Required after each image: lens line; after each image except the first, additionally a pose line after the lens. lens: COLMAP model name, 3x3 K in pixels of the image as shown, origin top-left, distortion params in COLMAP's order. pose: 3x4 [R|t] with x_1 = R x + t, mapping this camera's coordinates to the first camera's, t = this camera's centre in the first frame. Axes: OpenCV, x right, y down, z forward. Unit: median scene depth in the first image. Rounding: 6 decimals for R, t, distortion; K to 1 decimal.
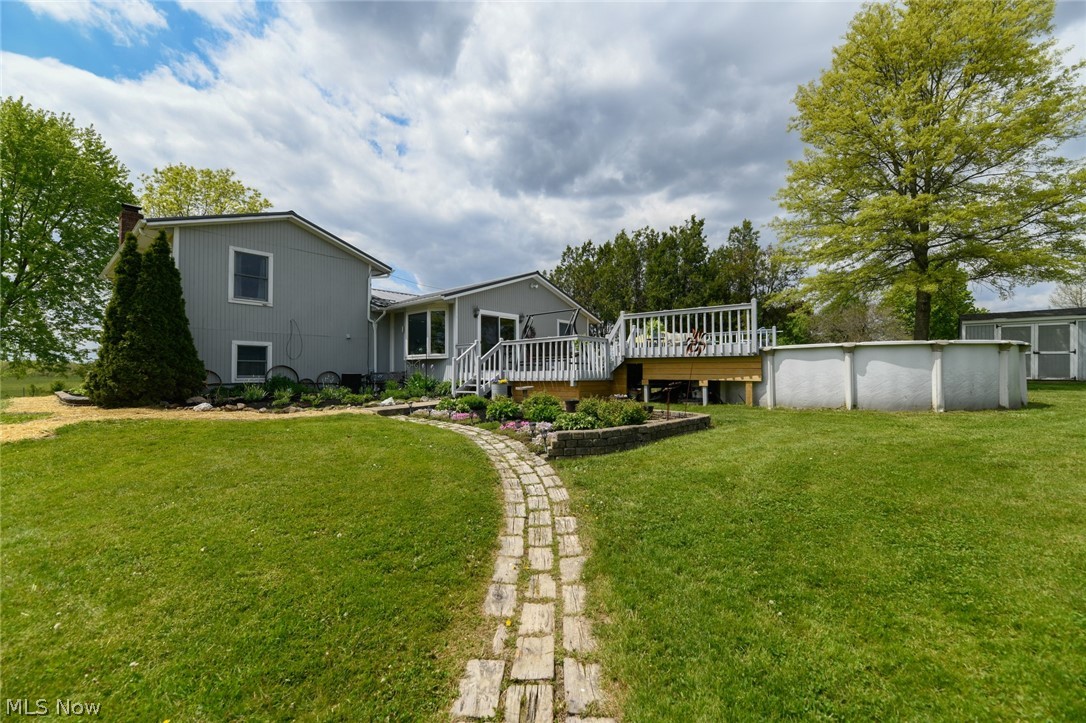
lens RADIAL K [[464.3, 0, 543.0], [0, 464.3, 361.5], [0, 0, 1]] dist [-0.001342, -0.000074]
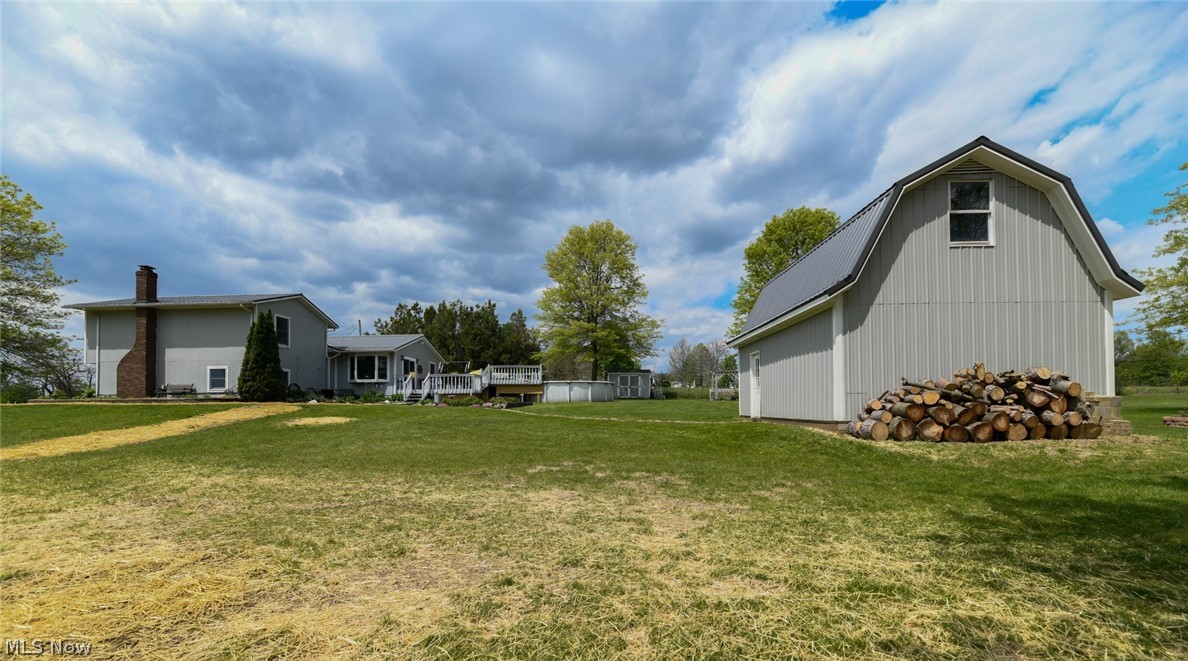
lens RADIAL K [[1058.8, 0, 594.0], [0, 1058.8, 330.5], [0, 0, 1]] dist [-0.008810, -0.005505]
pose [[0.812101, 0.058639, 0.580563, -0.640672], [-0.018242, 0.997003, -0.075184, 0.029117], [-0.583232, 0.050466, 0.810737, -0.933697]]
